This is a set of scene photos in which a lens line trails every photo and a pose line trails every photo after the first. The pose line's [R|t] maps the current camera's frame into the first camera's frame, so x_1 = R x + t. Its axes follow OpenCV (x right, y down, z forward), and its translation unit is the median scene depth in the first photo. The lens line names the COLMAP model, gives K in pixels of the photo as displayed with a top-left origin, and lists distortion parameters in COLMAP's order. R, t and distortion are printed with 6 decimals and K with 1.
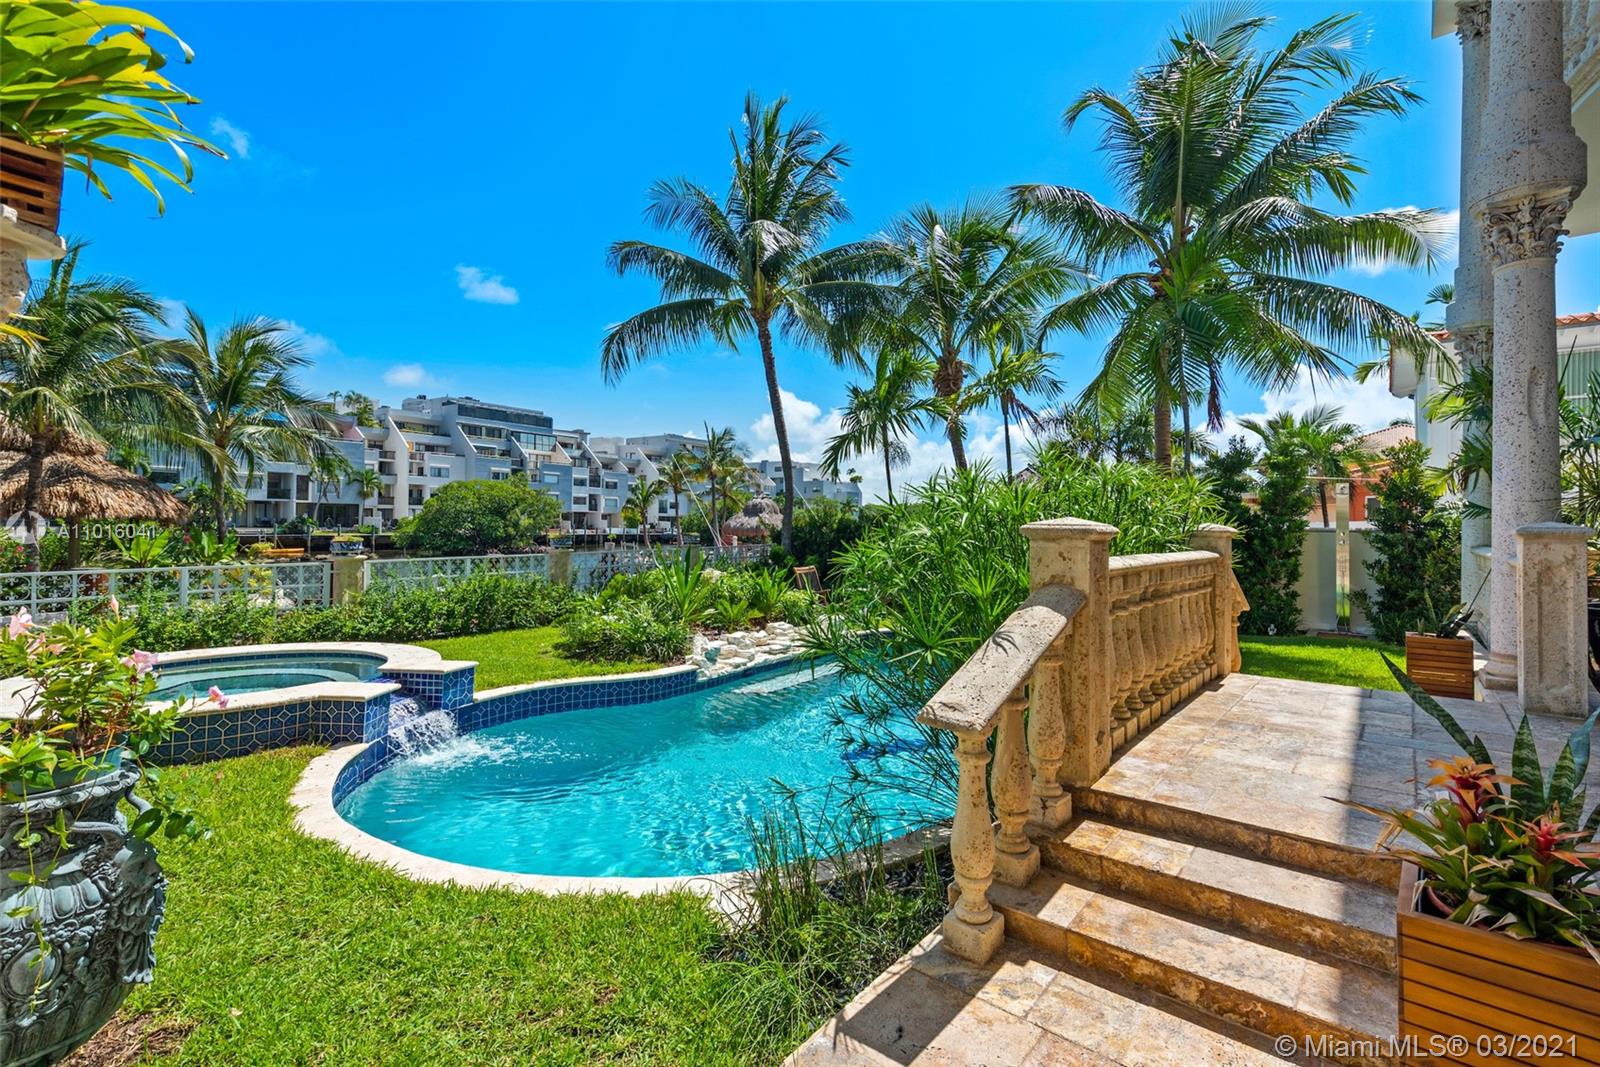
lens RADIAL K [[729.8, 0, 823.9], [0, 729.8, 516.0], [0, 0, 1]] dist [0.015714, -0.004647]
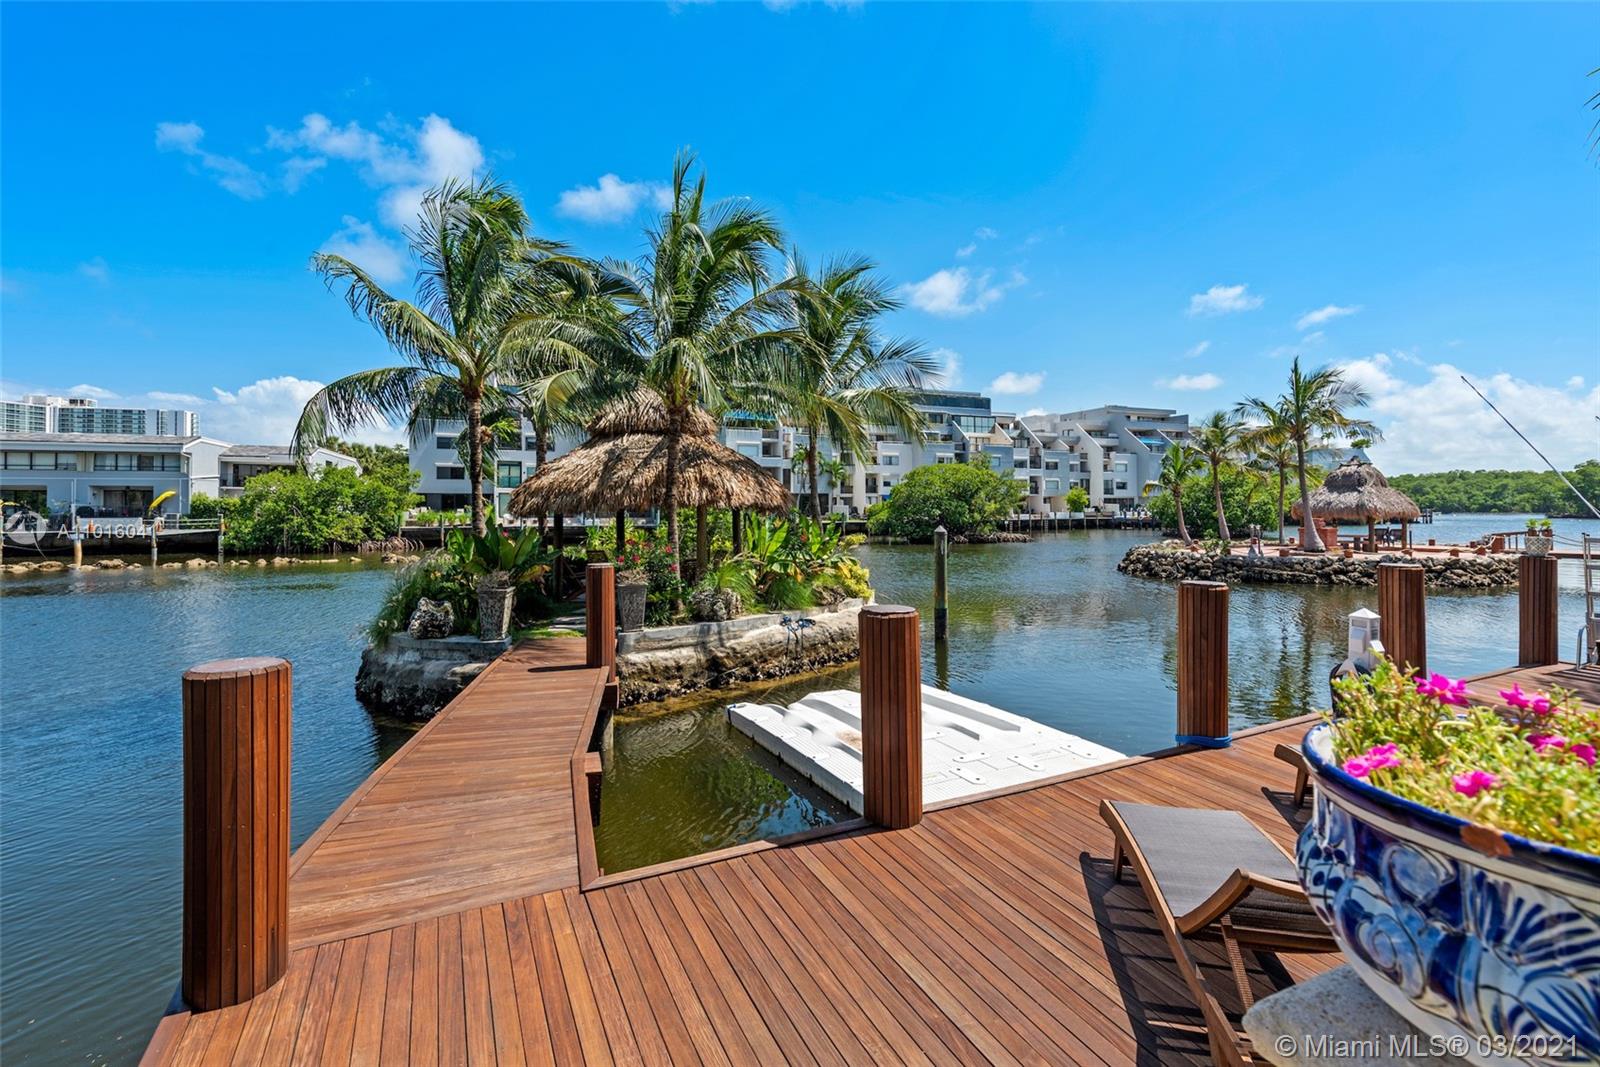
lens RADIAL K [[729.8, 0, 806.1], [0, 729.8, 502.3], [0, 0, 1]] dist [0.015714, -0.004647]
pose [[0.851280, -0.022900, -0.524212, -0.444252], [0.024130, 0.999699, -0.004487, 0.003383], [0.524157, -0.008830, 0.851576, 0.327897]]
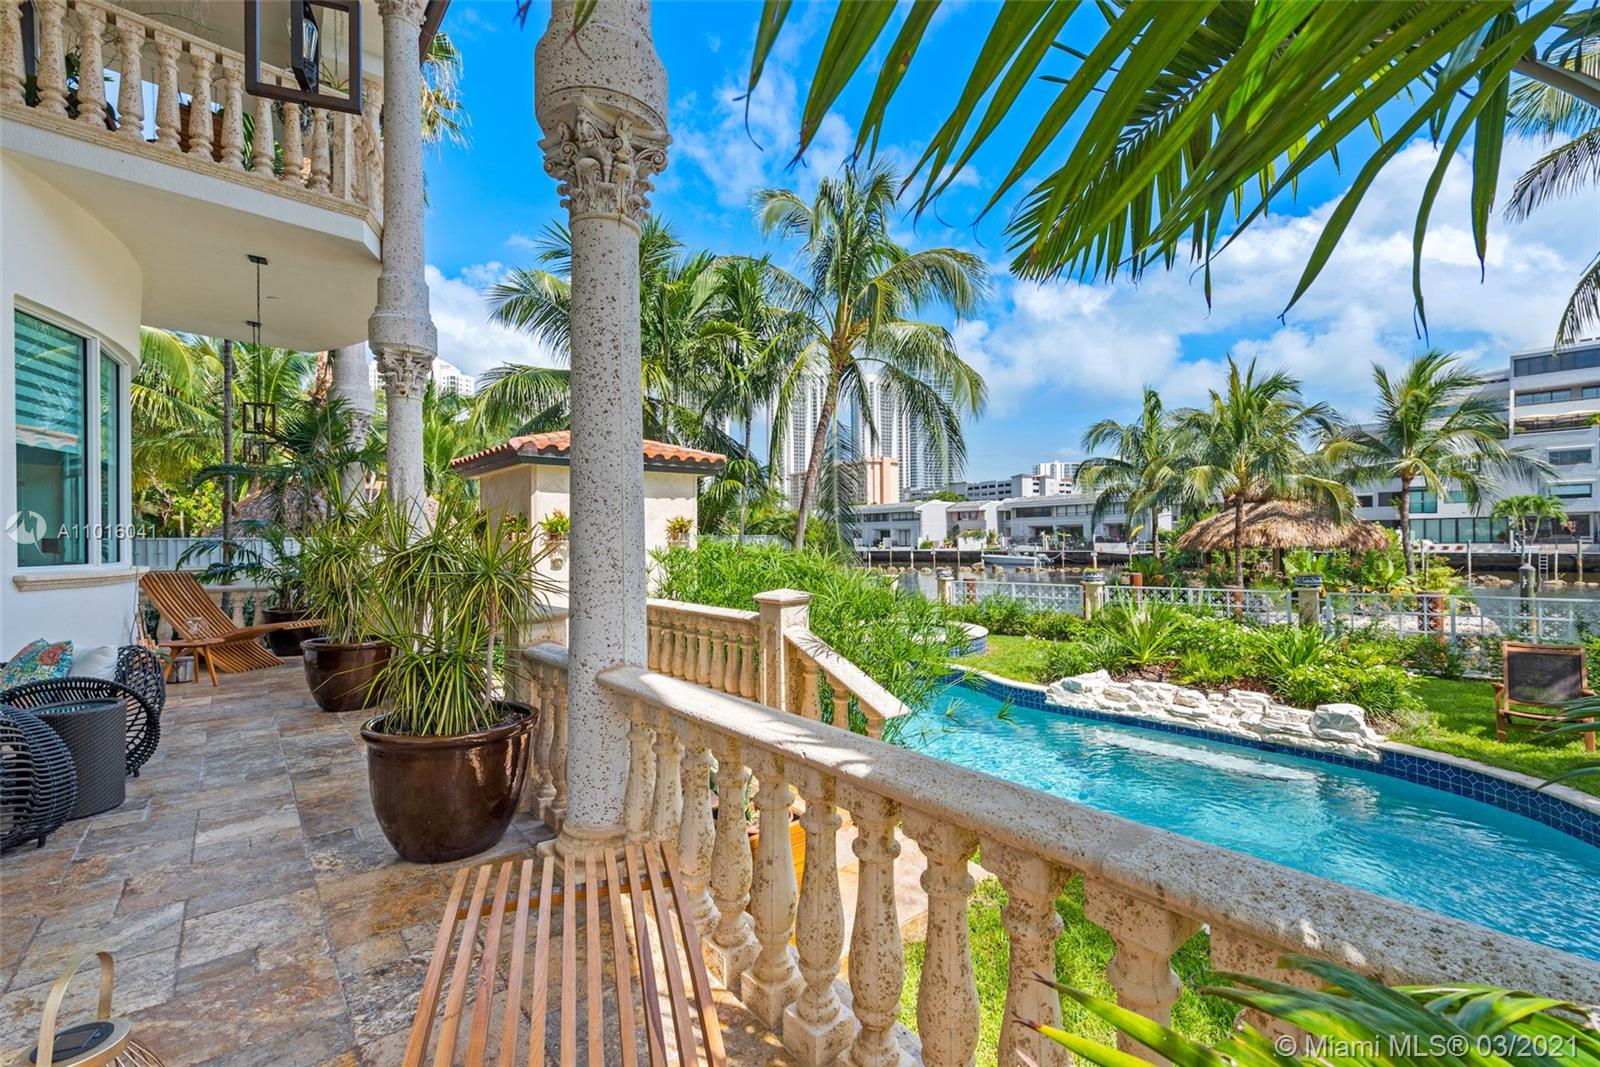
lens RADIAL K [[694.6, 0, 800.7], [0, 694.6, 530.8], [0, 0, 1]] dist [-0.001126, -0.000504]
pose [[-0.219782, -0.022321, -0.975294, 0.447790], [0.025034, 0.999280, -0.028511, -0.012676], [0.975228, -0.030681, -0.219065, 0.384730]]
